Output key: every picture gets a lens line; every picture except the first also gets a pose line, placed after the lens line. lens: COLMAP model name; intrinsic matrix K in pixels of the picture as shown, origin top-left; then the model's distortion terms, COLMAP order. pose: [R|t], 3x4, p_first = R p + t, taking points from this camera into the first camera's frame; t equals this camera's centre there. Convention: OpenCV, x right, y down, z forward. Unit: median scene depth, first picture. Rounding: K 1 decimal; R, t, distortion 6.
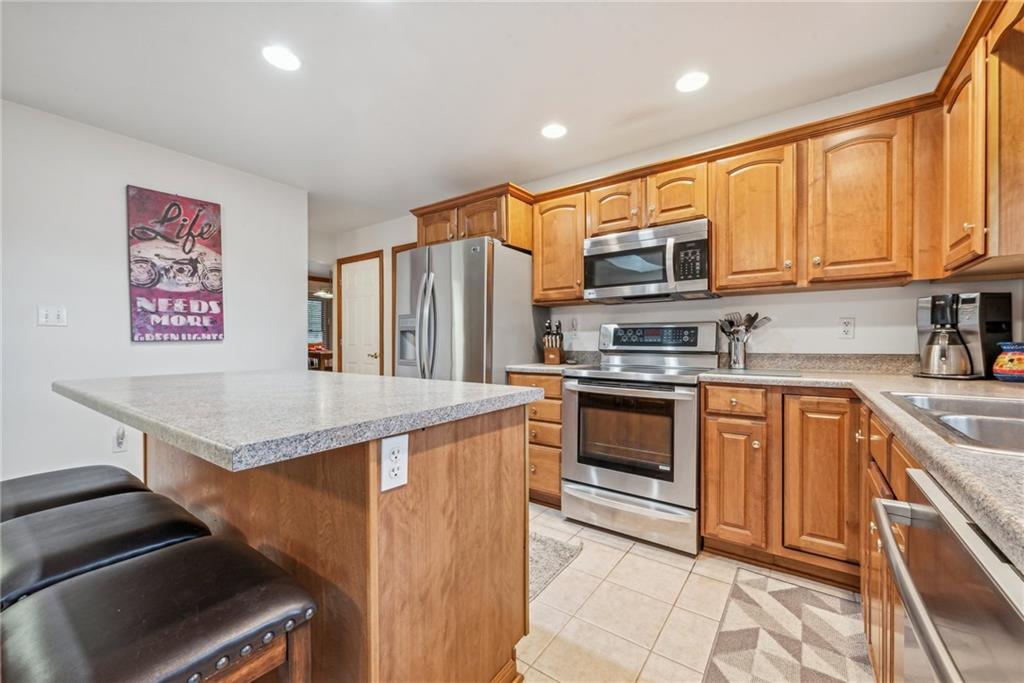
lens RADIAL K [[407.4, 0, 509.6], [0, 407.4, 342.7], [0, 0, 1]] dist [0.014485, -0.000824]
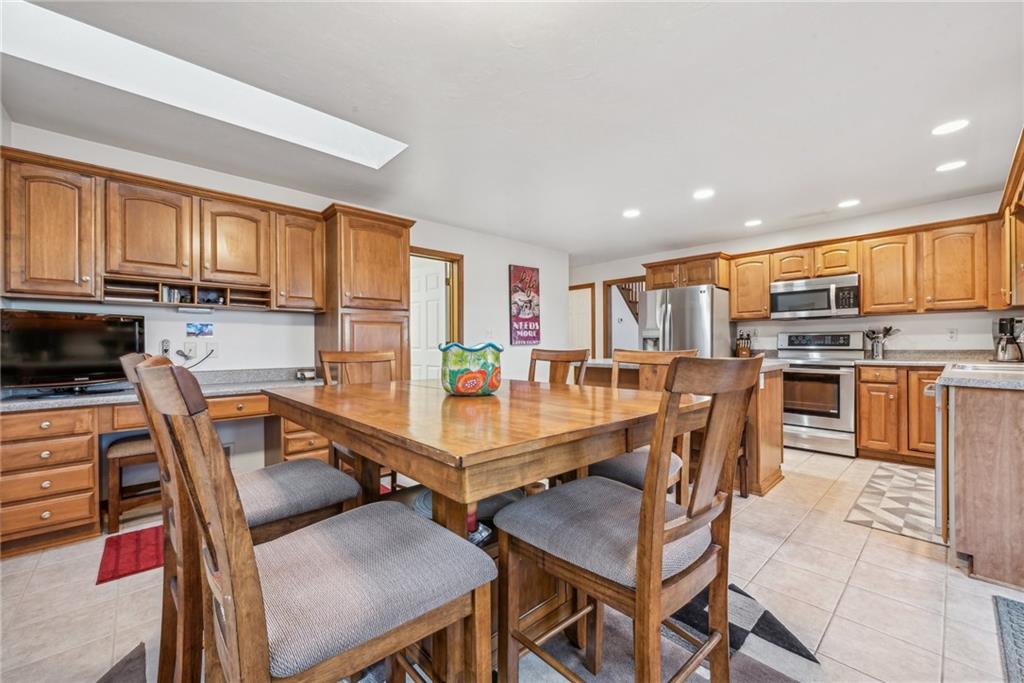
lens RADIAL K [[407.4, 0, 514.0], [0, 407.4, 343.7], [0, 0, 1]] dist [0.014485, -0.000824]
pose [[0.981578, -0.005695, -0.190978, -0.638694], [0.004581, 0.999970, -0.006276, 0.003495], [0.191008, 0.005285, 0.981574, -1.031168]]
